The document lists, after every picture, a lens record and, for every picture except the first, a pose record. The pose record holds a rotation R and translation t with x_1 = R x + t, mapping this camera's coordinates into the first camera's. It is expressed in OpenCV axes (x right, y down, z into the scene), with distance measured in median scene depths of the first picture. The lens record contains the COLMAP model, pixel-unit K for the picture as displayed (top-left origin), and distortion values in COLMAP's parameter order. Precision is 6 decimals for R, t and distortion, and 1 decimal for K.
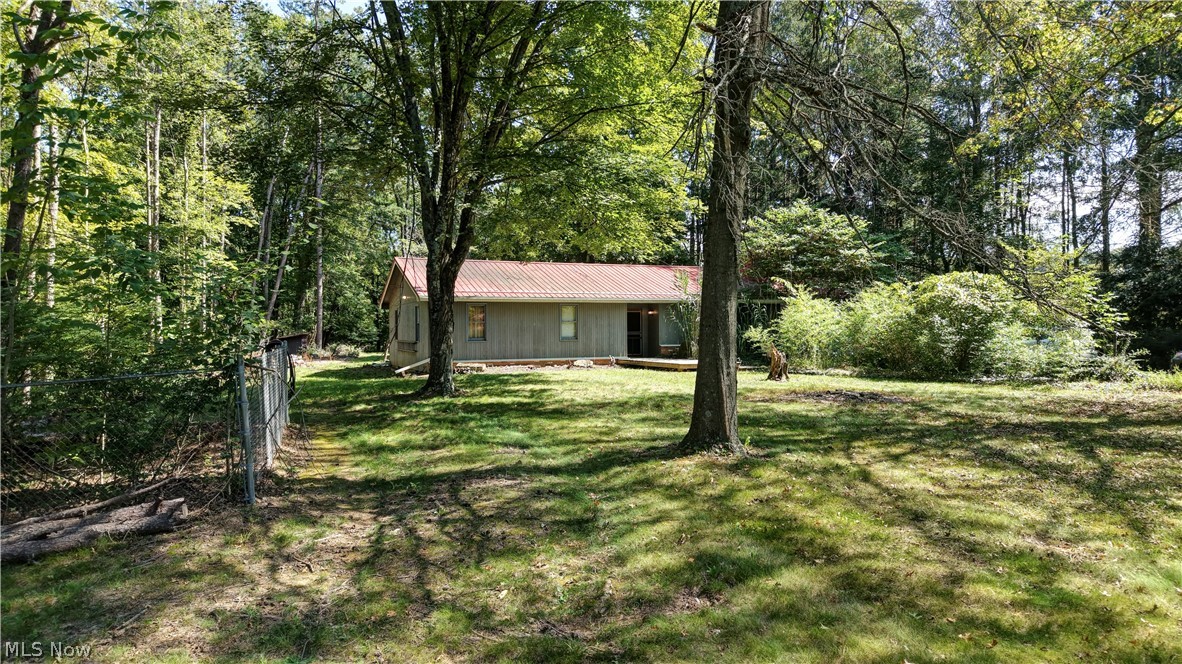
lens RADIAL K [[803.3, 0, 588.6], [0, 803.3, 333.7], [0, 0, 1]] dist [0.003958, 0.002962]
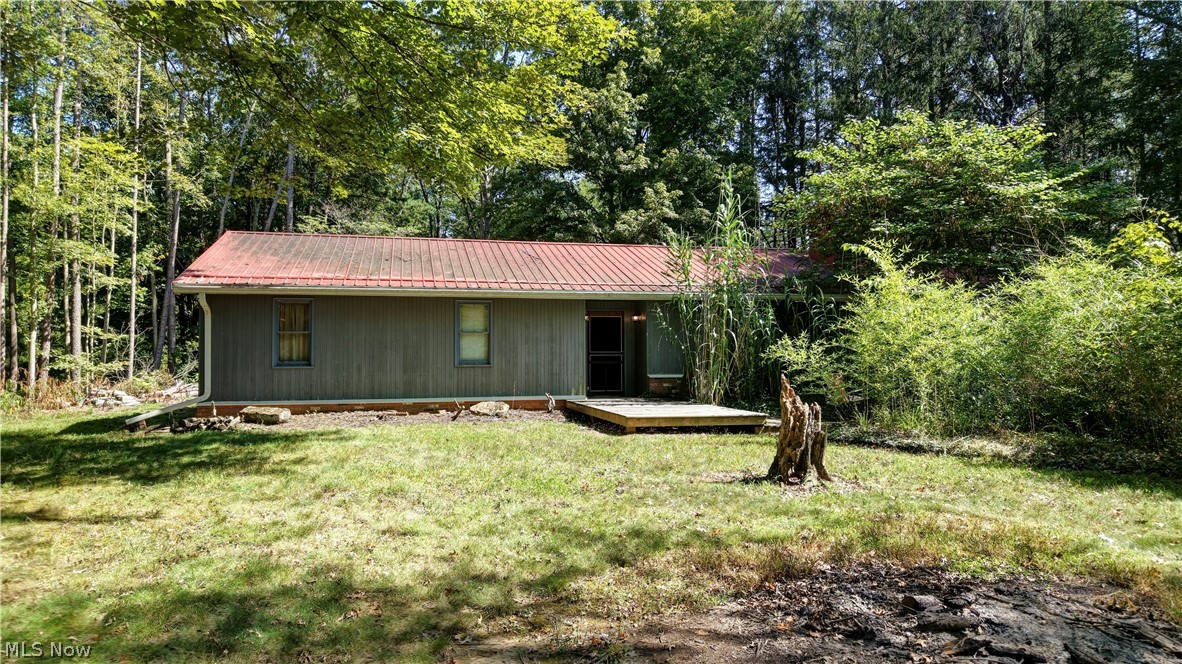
lens RADIAL K [[803.3, 0, 594.0], [0, 803.3, 329.9], [0, 0, 1]] dist [0.003958, 0.002962]
pose [[0.986121, -0.002653, -0.166006, 0.164527], [-0.002751, 0.999474, -0.032313, 0.001362], [0.166004, 0.032321, 0.985595, 0.501398]]
